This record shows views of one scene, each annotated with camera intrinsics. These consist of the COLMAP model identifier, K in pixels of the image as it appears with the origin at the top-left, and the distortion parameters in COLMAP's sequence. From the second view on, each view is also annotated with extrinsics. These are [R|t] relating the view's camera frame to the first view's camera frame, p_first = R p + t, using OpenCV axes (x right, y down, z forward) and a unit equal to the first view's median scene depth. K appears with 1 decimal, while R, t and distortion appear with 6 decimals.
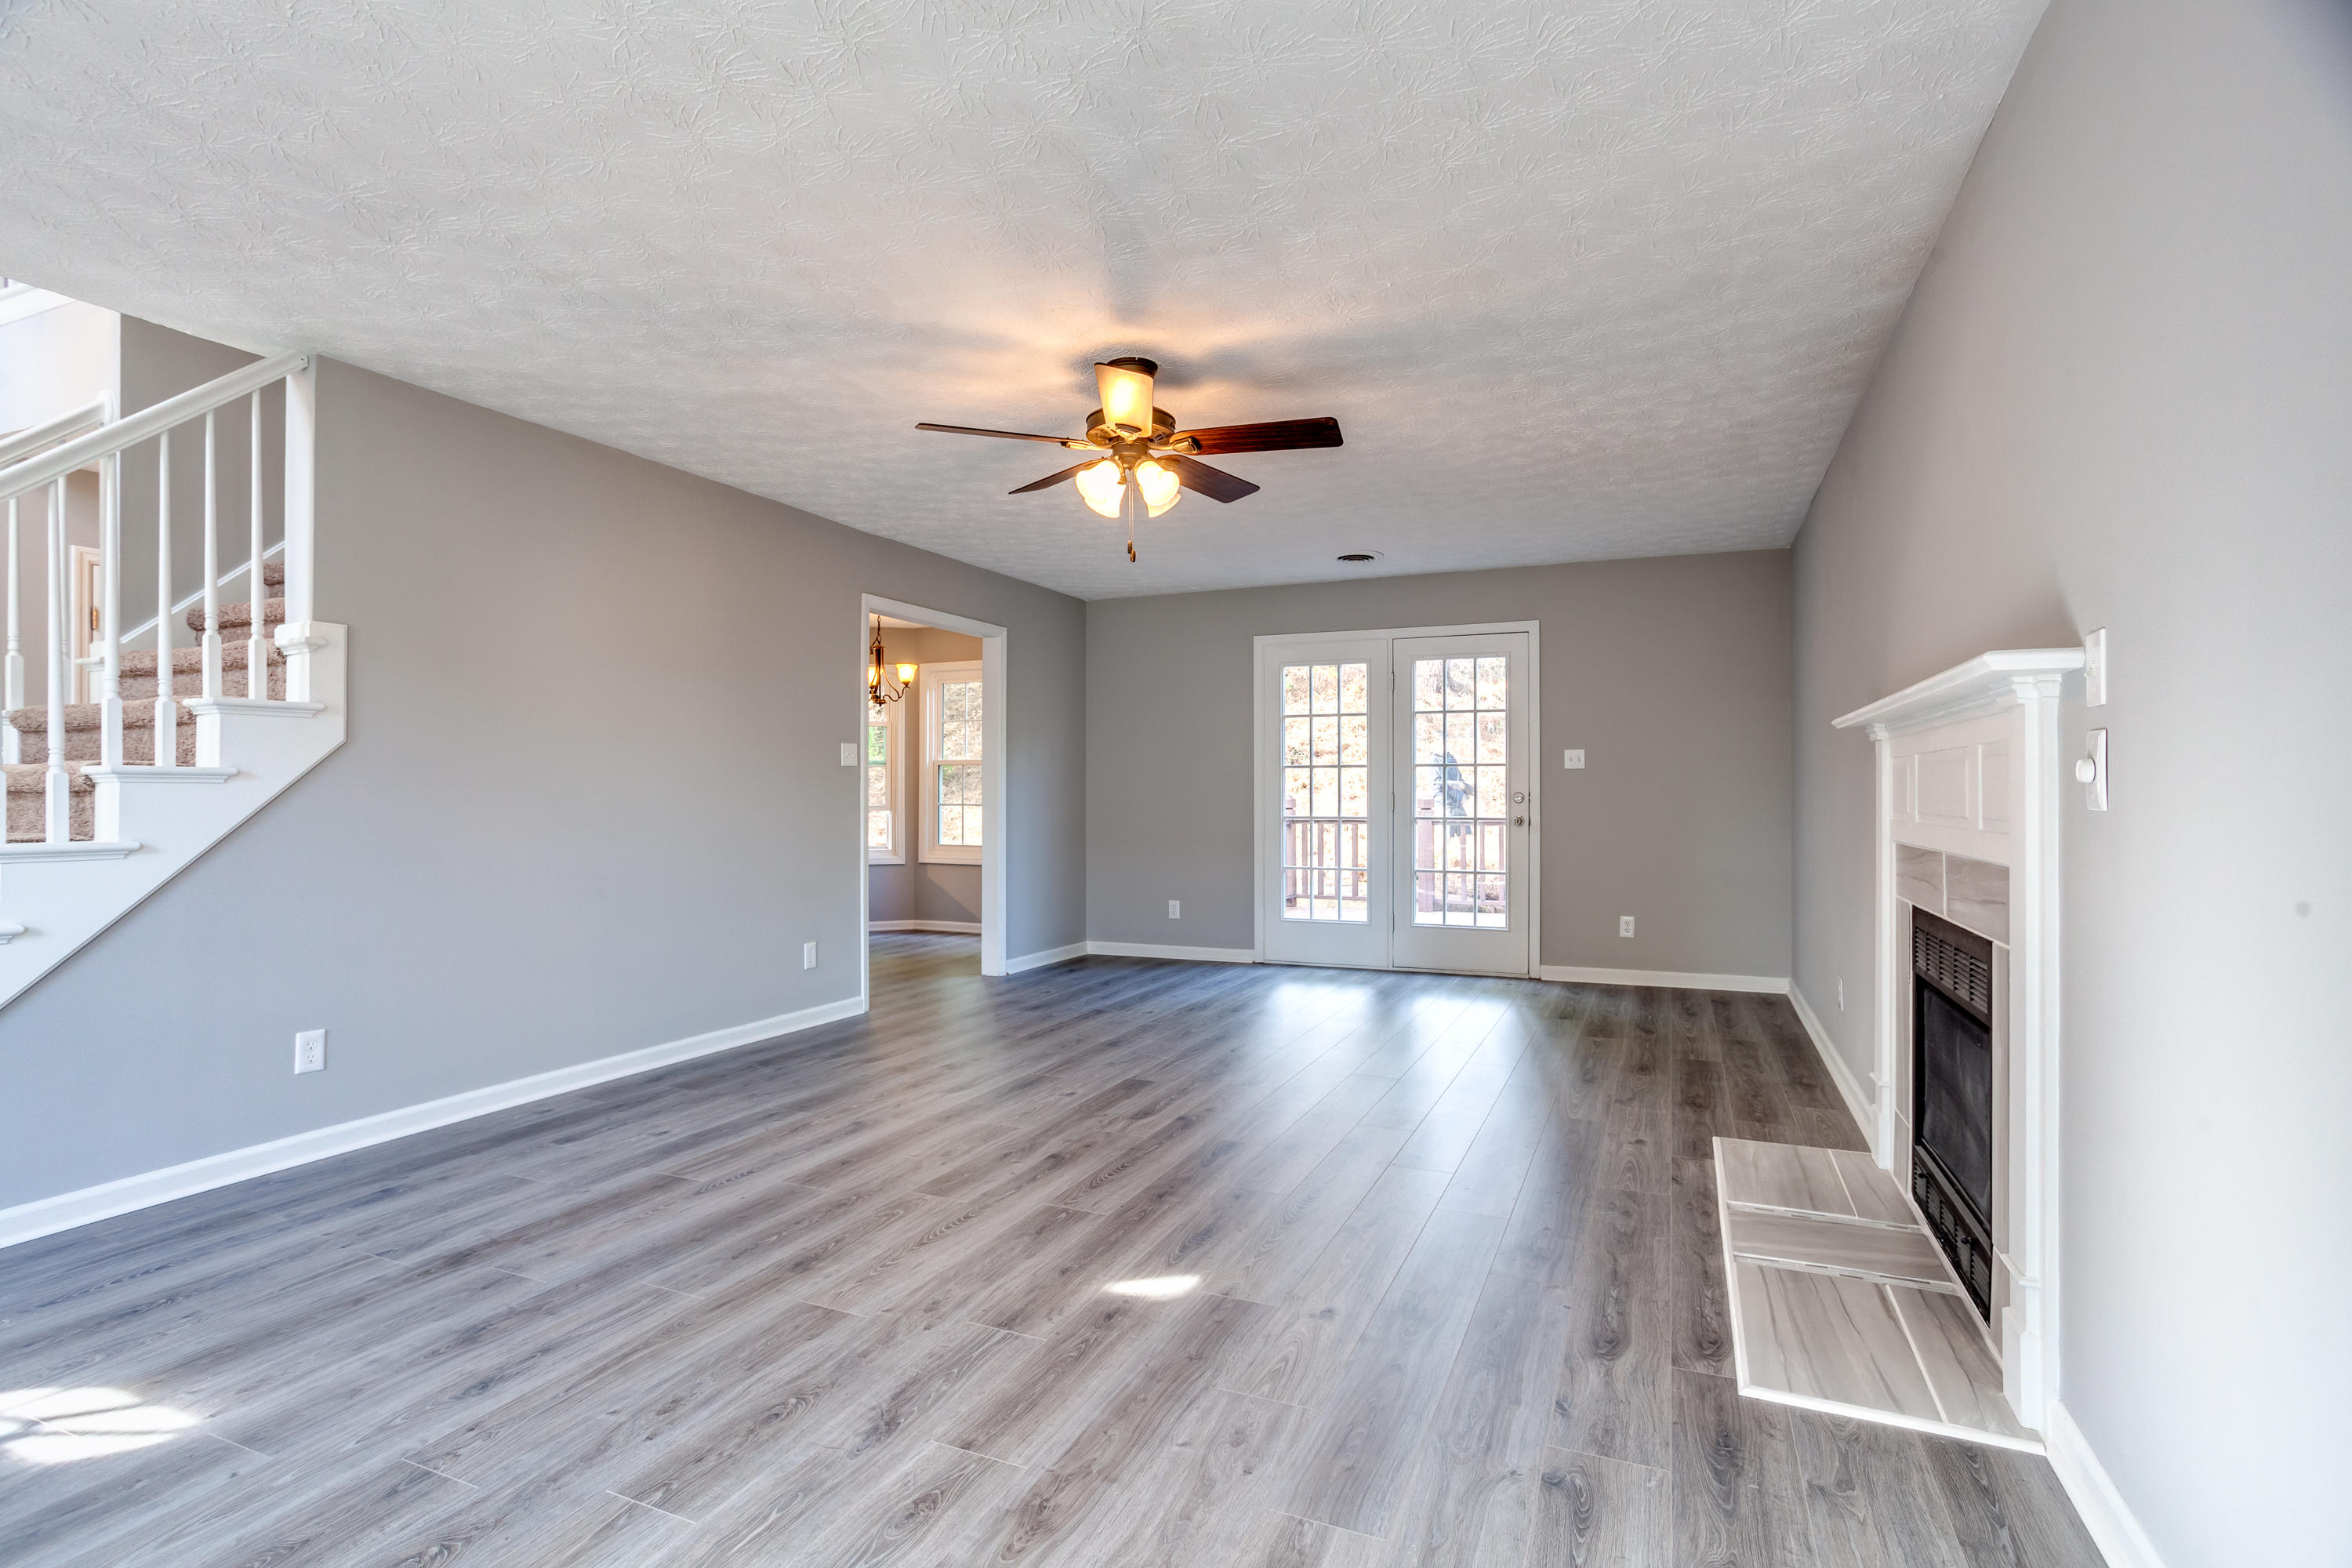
lens RADIAL K [[1170.5, 0, 1062.0], [0, 1170.5, 798.9], [0, 0, 1]] dist [-0.025919, 0.000543]
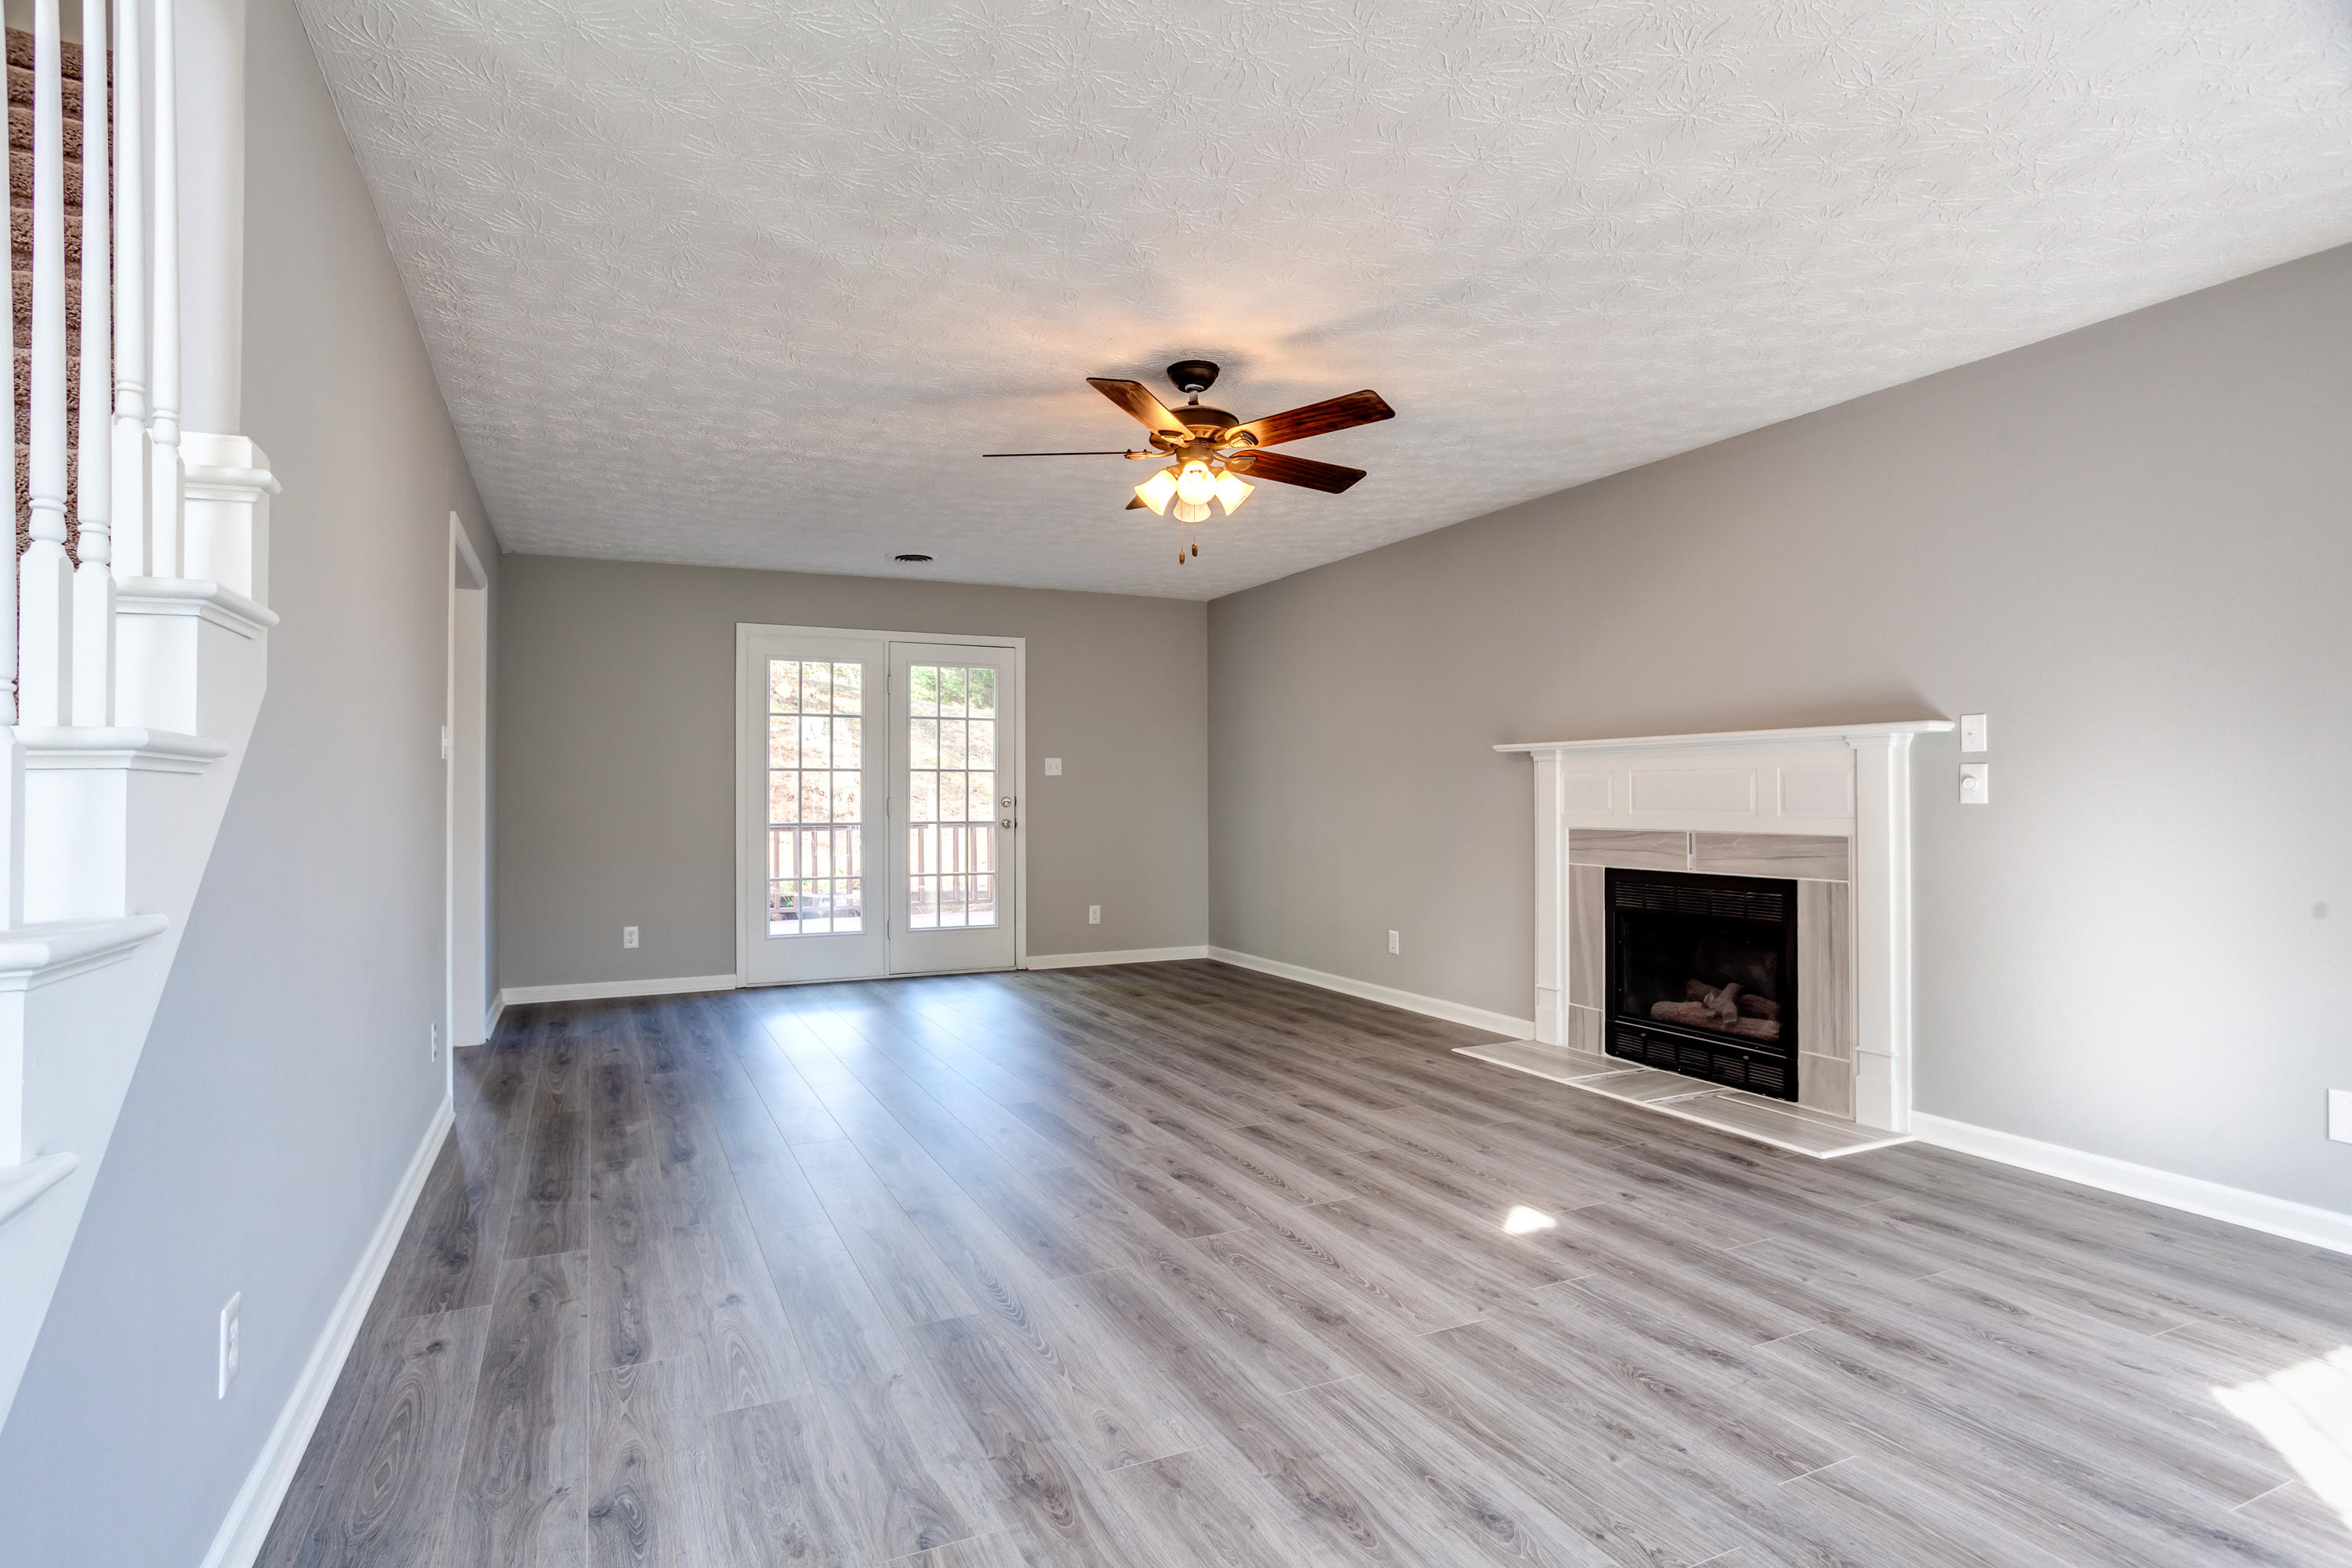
lens RADIAL K [[1227.1, 0, 1134.8], [0, 1227.1, 780.0], [0, 0, 1]] dist [-0.053022, 0.039848]
pose [[0.619845, 0.010764, 0.784651, -0.851268], [0.005024, 0.999831, -0.017685, -0.001395], [-0.784708, 0.014904, 0.619686, 0.420864]]
